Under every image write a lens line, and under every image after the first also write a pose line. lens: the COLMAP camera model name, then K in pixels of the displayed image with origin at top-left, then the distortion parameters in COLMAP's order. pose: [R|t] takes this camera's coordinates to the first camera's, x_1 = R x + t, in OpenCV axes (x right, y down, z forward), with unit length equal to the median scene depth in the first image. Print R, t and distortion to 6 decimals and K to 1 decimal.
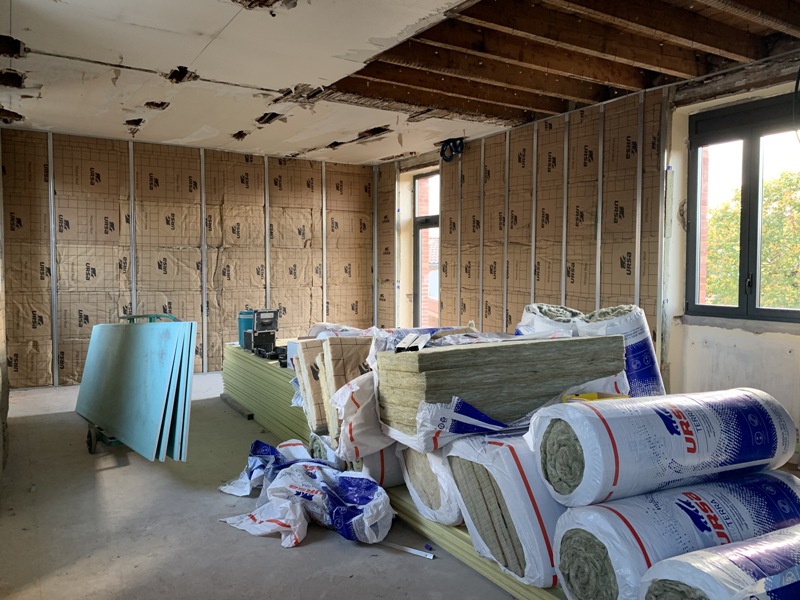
lens RADIAL K [[609.5, 0, 400.0], [0, 609.5, 300.0], [0, 0, 1]] dist [0.173690, -0.516910]
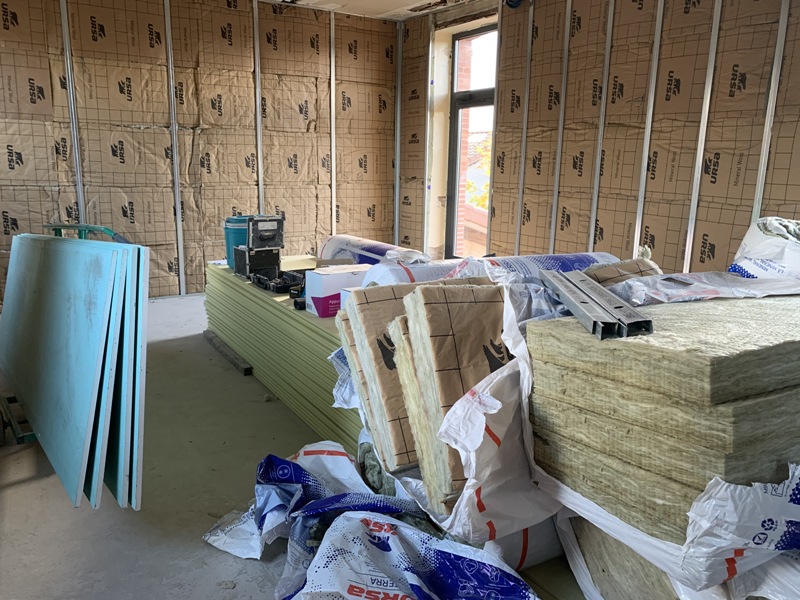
lens RADIAL K [[616.1, 0, 400.0], [0, 616.1, 300.0], [0, 0, 1]] dist [0.055229, -0.084284]
pose [[0.999638, 0.010788, 0.024663, -0.069158], [-0.014537, 0.987445, 0.157293, -0.002374], [-0.022656, -0.157595, 0.987244, 0.248555]]
